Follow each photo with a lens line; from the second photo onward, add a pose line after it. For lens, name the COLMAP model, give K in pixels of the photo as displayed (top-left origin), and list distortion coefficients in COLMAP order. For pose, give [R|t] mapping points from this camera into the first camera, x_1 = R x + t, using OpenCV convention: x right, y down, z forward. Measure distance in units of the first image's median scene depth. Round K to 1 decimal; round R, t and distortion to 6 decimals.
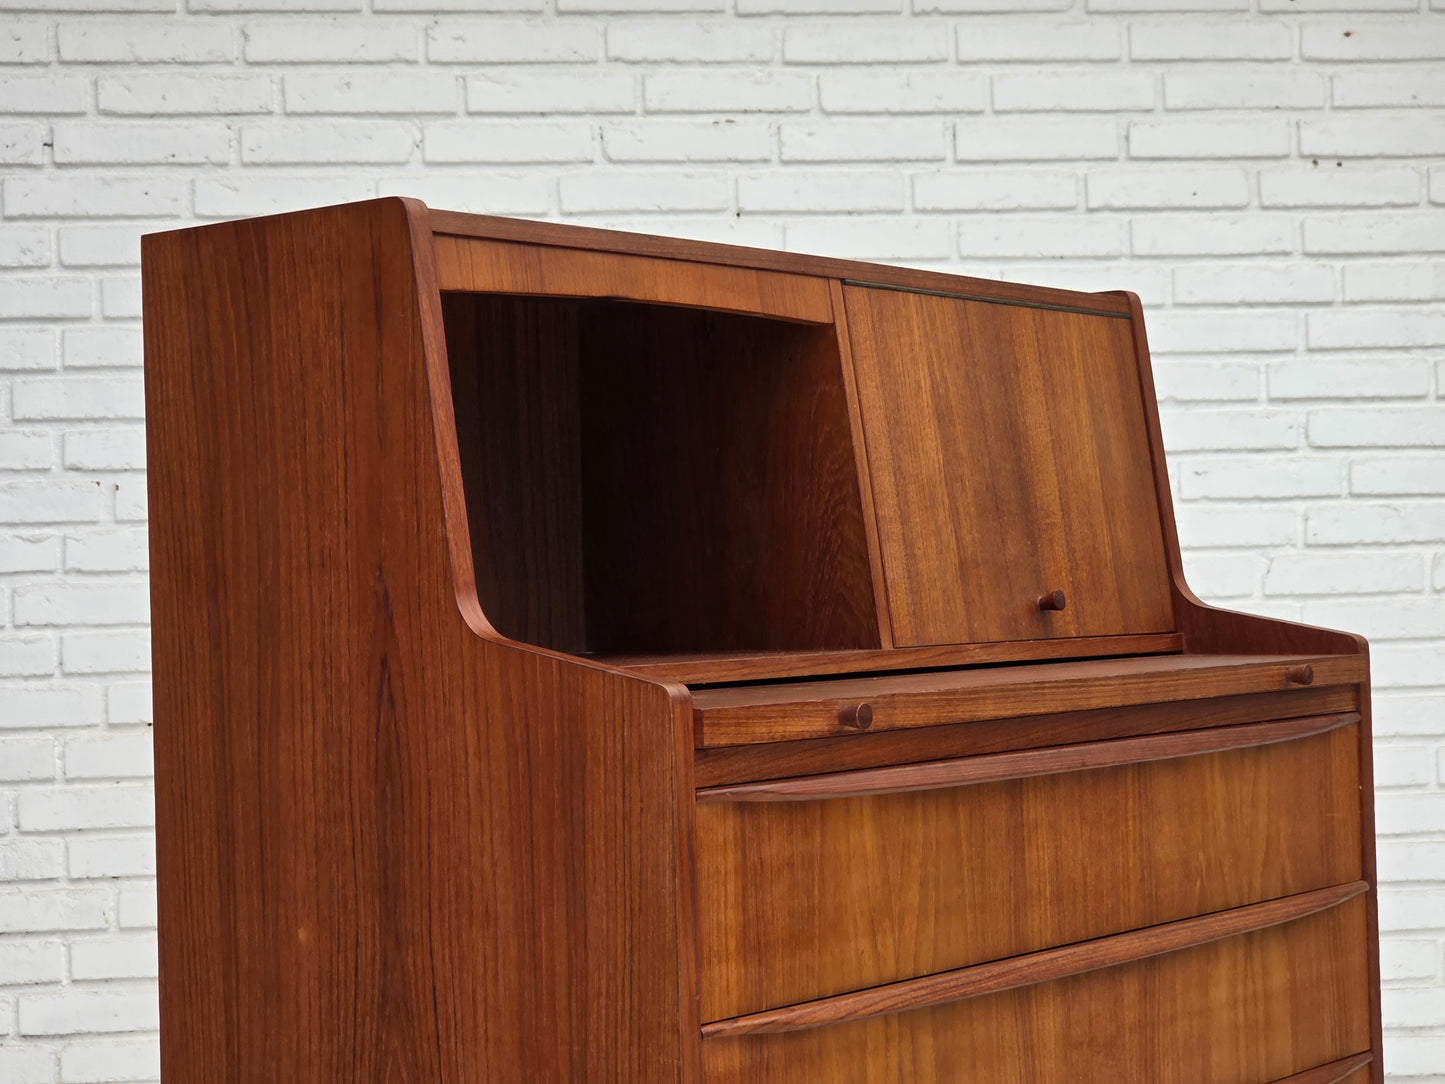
lens RADIAL K [[2788.3, 0, 706.9], [0, 2788.3, 553.7], [0, 0, 1]] dist [0.075934, 0.000000]
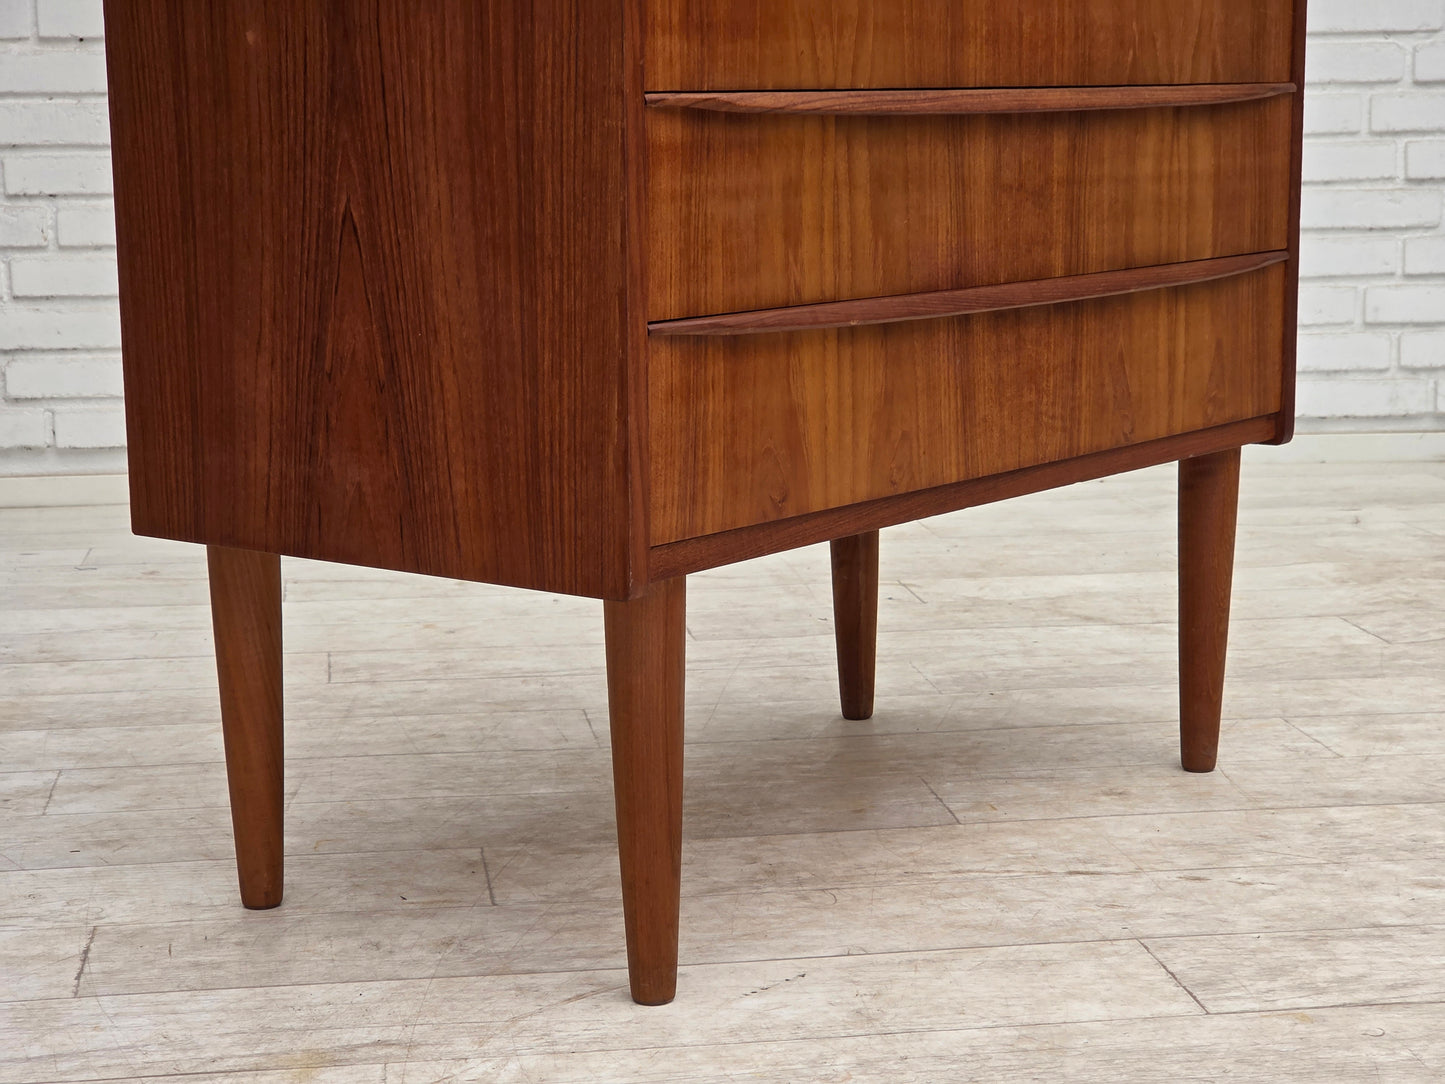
lens RADIAL K [[2788.3, 0, 724.7], [0, 2788.3, 585.7], [0, 0, 1]] dist [0.075934, 0.000000]
pose [[0.999432, 0.012243, 0.031405, -0.001705], [-0.017921, 0.982111, 0.187451, 0.098081], [-0.028548, -0.187907, 0.981772, -0.027897]]
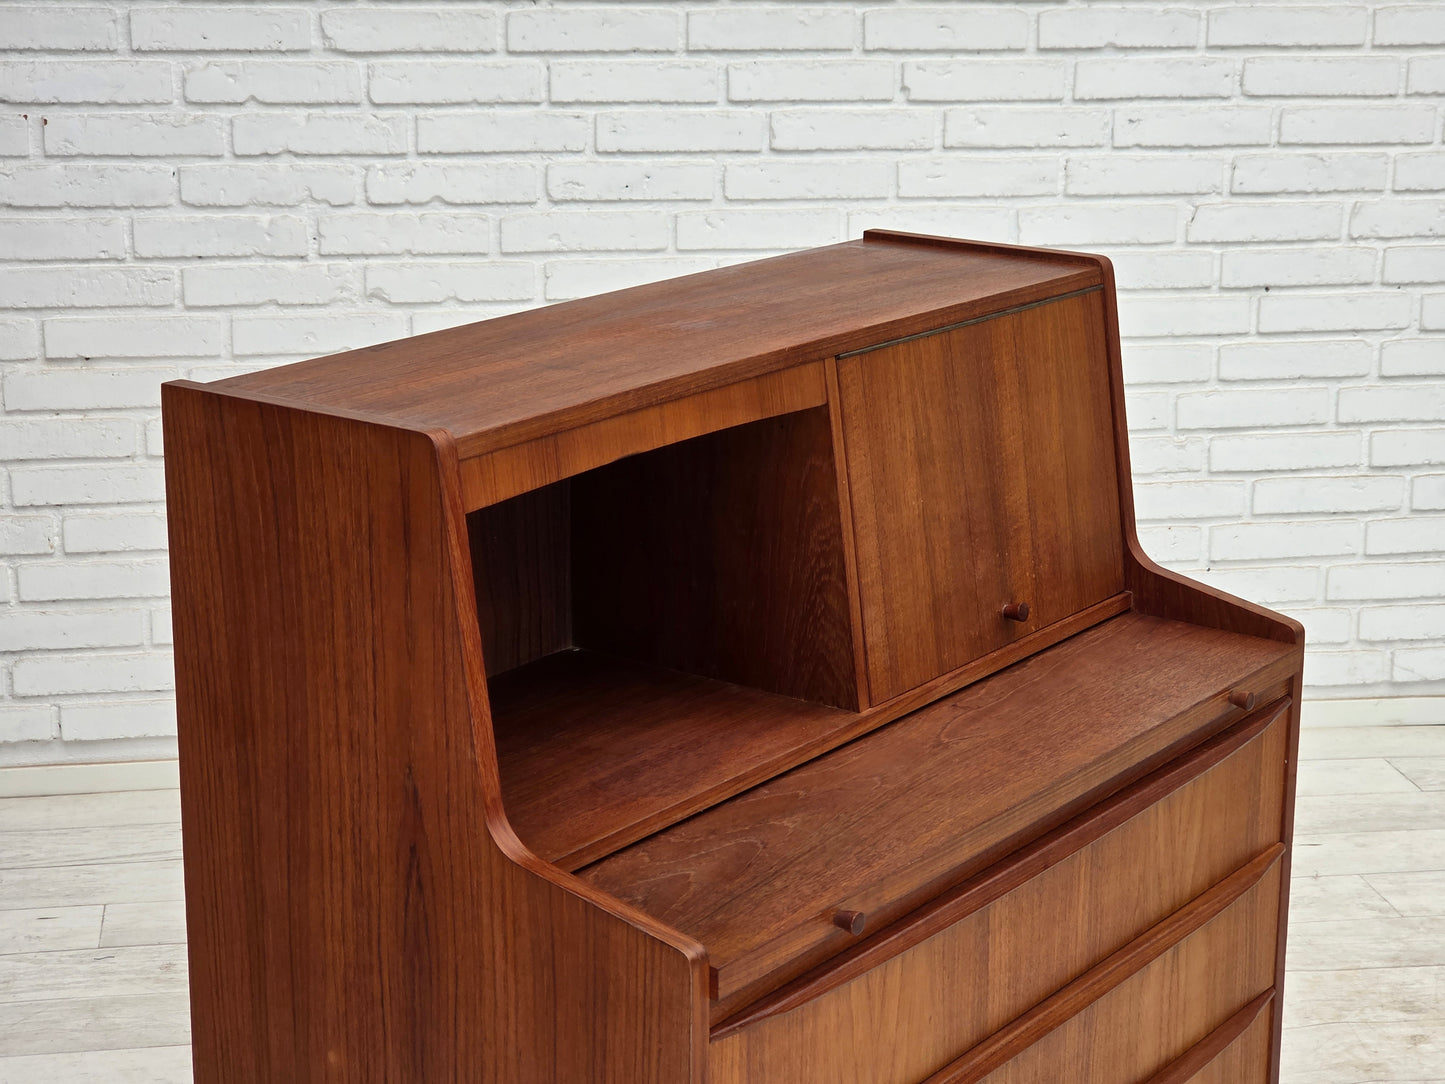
lens RADIAL K [[2788.3, 0, 740.7], [0, 2788.3, 559.5], [0, 0, 1]] dist [0.075934, 0.000000]
pose [[0.997965, 0.018101, 0.061146, -0.039772], [-0.034375, 0.960329, 0.276742, -0.255940], [-0.053711, -0.278280, 0.958997, -0.003241]]
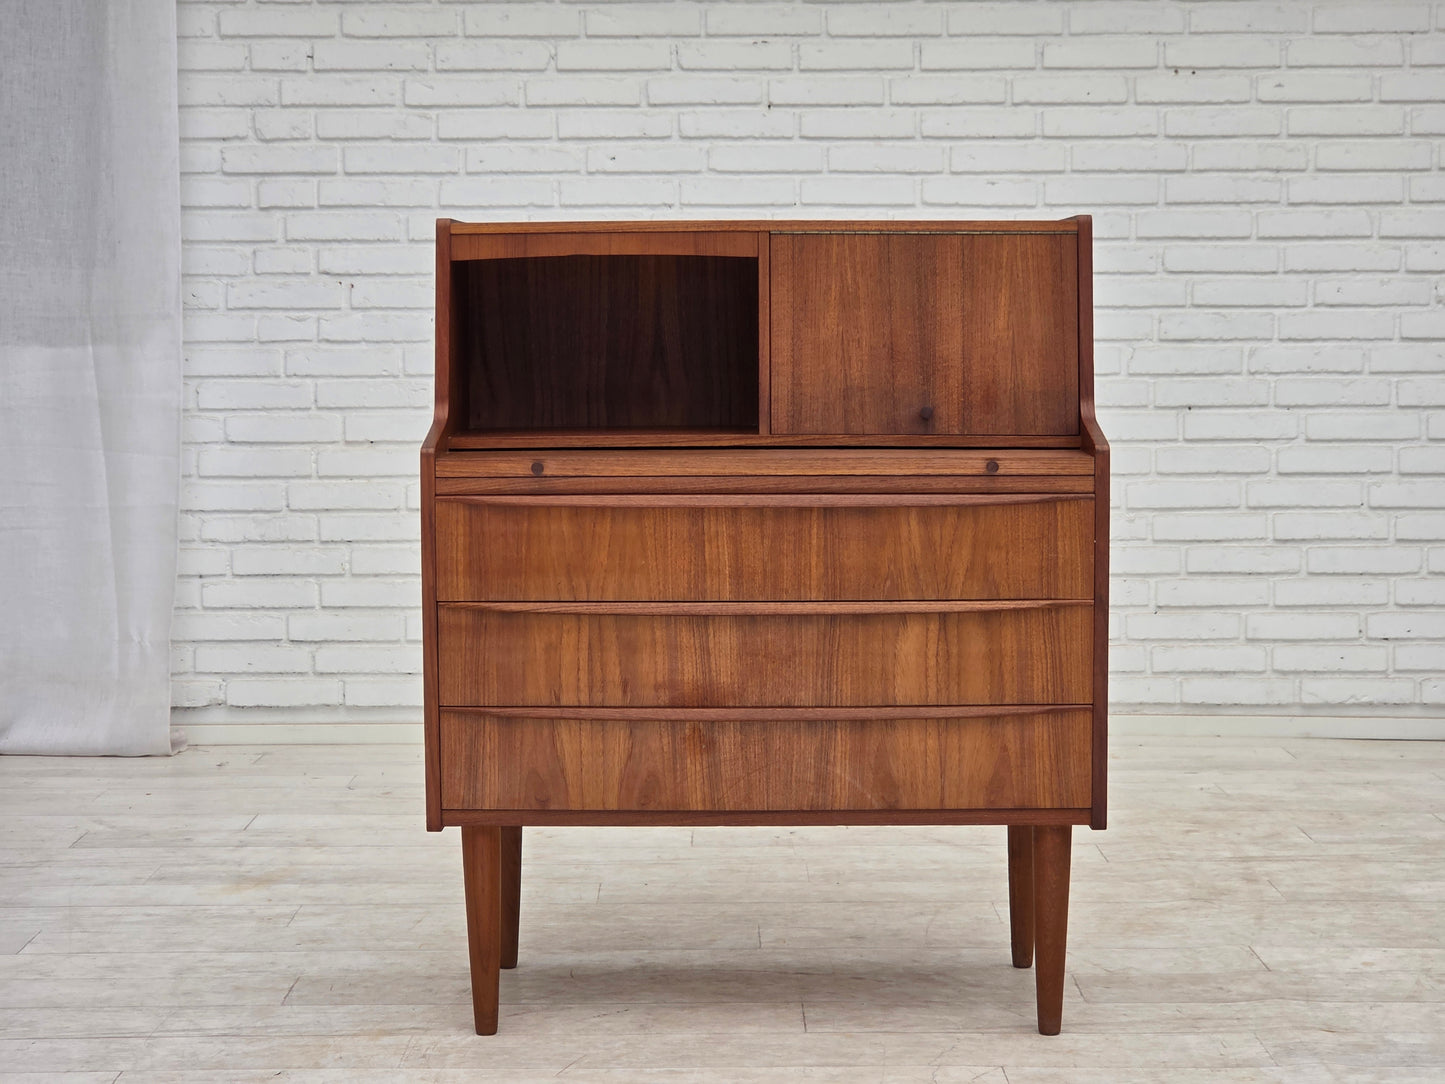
lens RADIAL K [[2788.3, 0, 678.1], [0, 2788.3, 521.8], [0, 0, 1]] dist [0.075934, 0.000000]
pose [[0.992151, 0.030820, -0.121187, 0.247383], [-0.019352, 0.995318, 0.094693, -0.070409], [0.123538, -0.091605, 0.988103, -0.792786]]
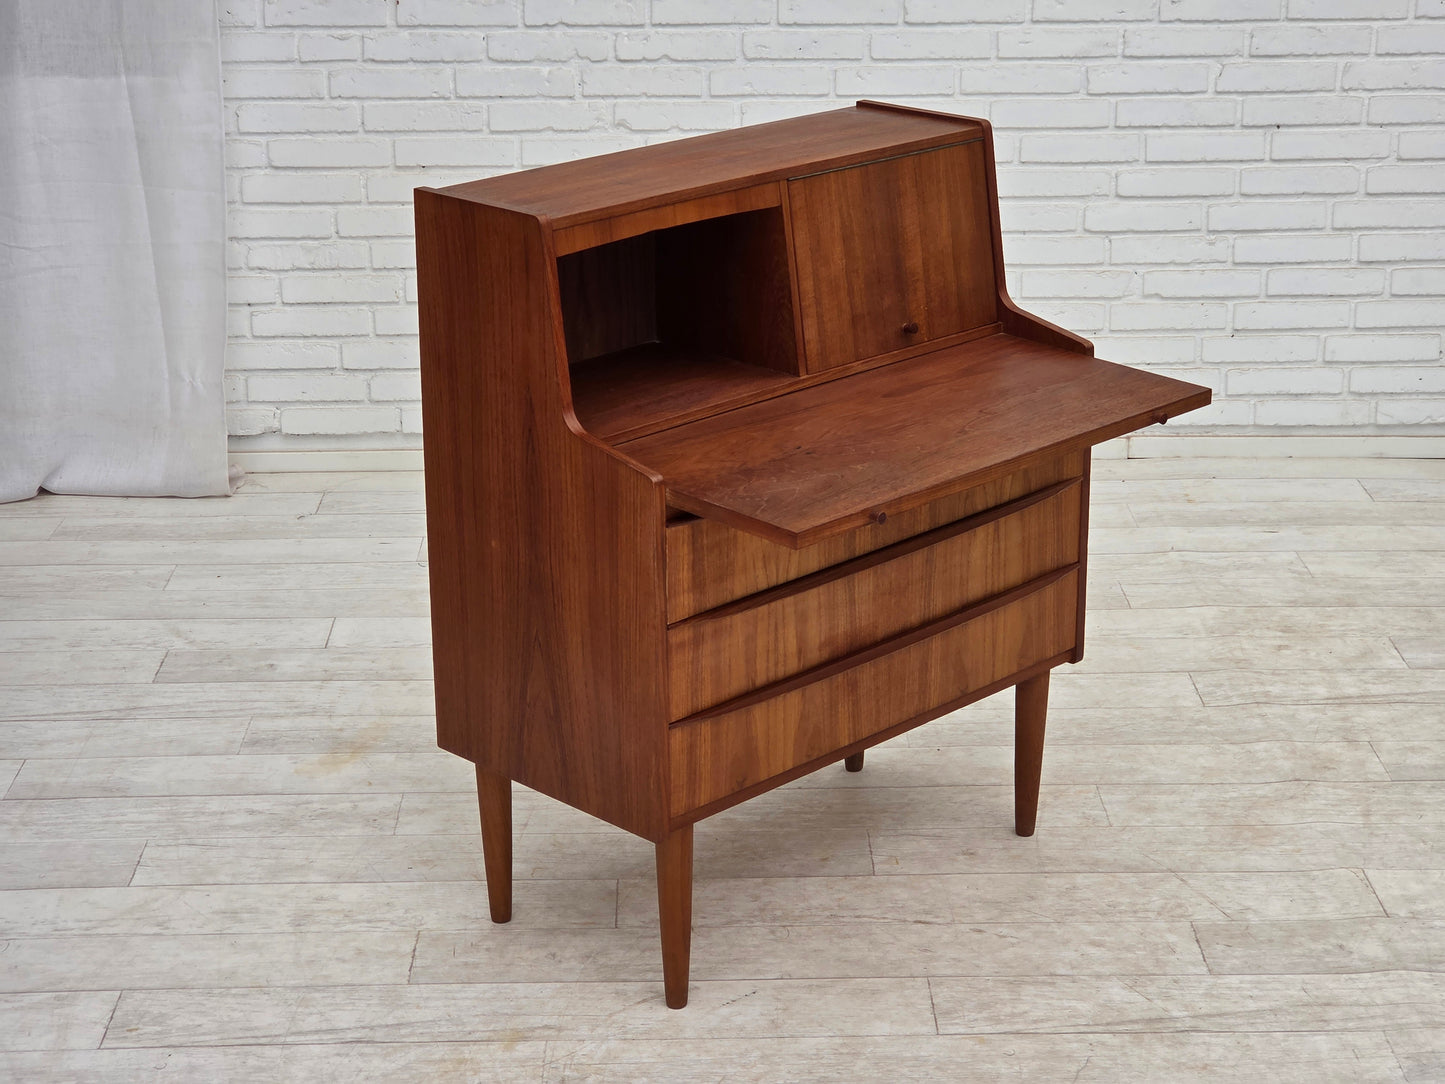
lens RADIAL K [[2788.3, 0, 706.1], [0, 2788.3, 510.9], [0, 0, 1]] dist [0.075934, 0.000000]
pose [[0.994720, 0.049489, -0.089909, 0.141417], [-0.016979, 0.943339, 0.331396, -0.414345], [0.101215, -0.328119, 0.939198, -0.667732]]
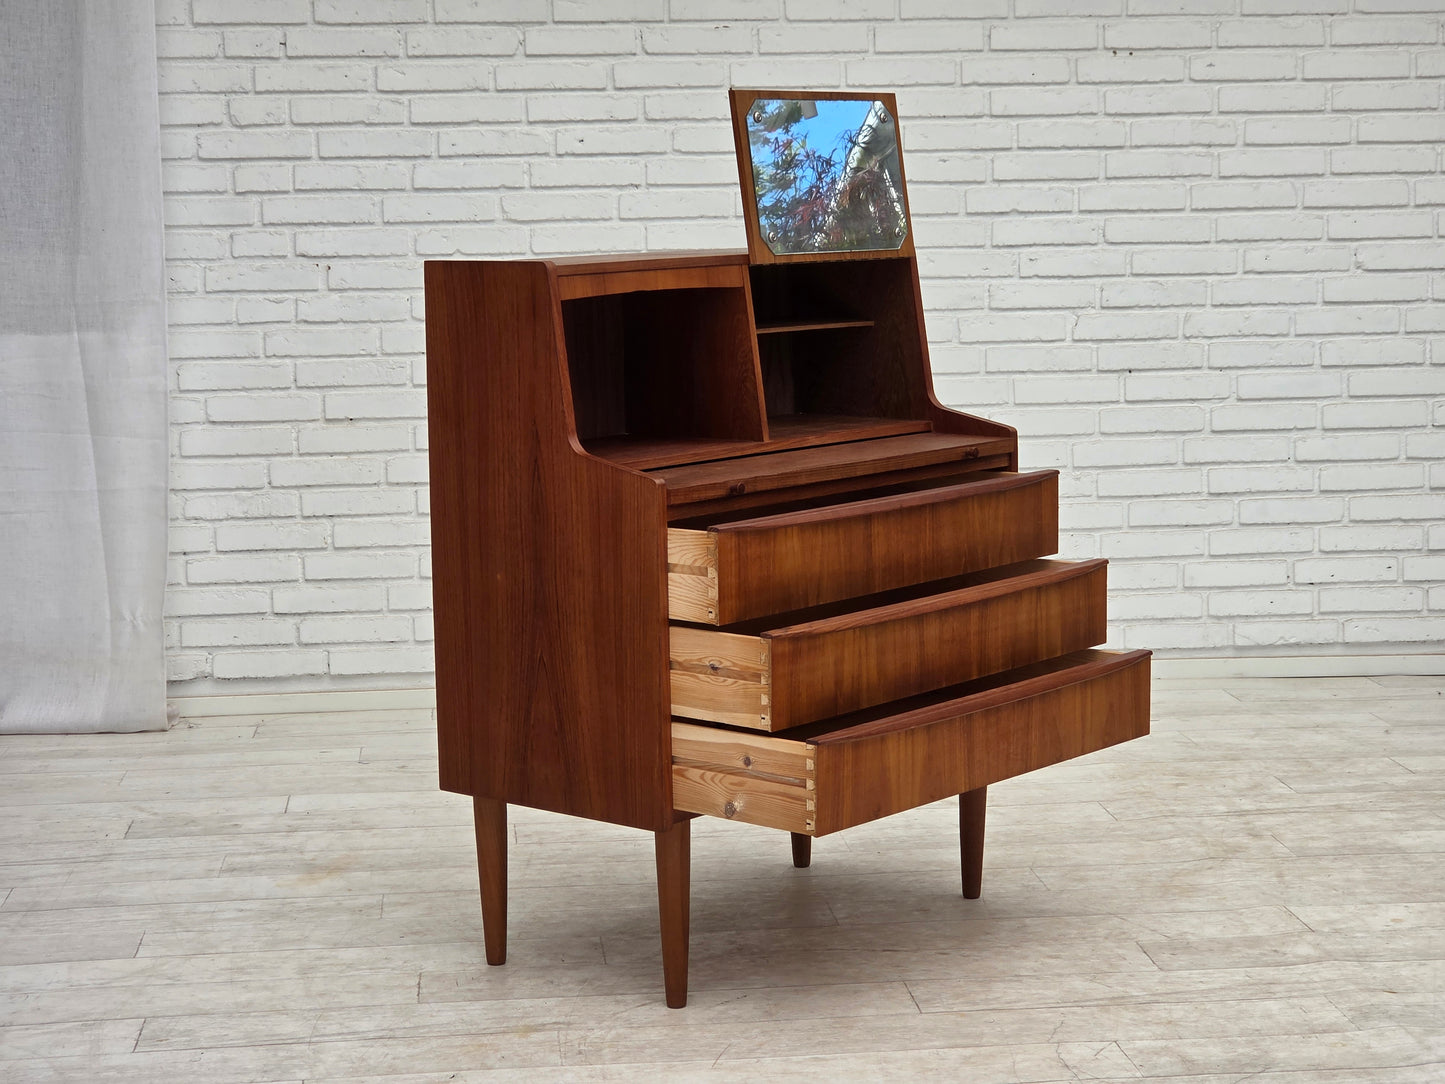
lens RADIAL K [[2788.3, 0, 699.6], [0, 2788.3, 504.9], [0, 0, 1]] dist [0.075934, 0.000000]
pose [[0.999712, 0.011210, -0.021204, 0.048388], [-0.008333, 0.991316, 0.131239, -0.160584], [0.022491, -0.131025, 0.991124, -0.901850]]
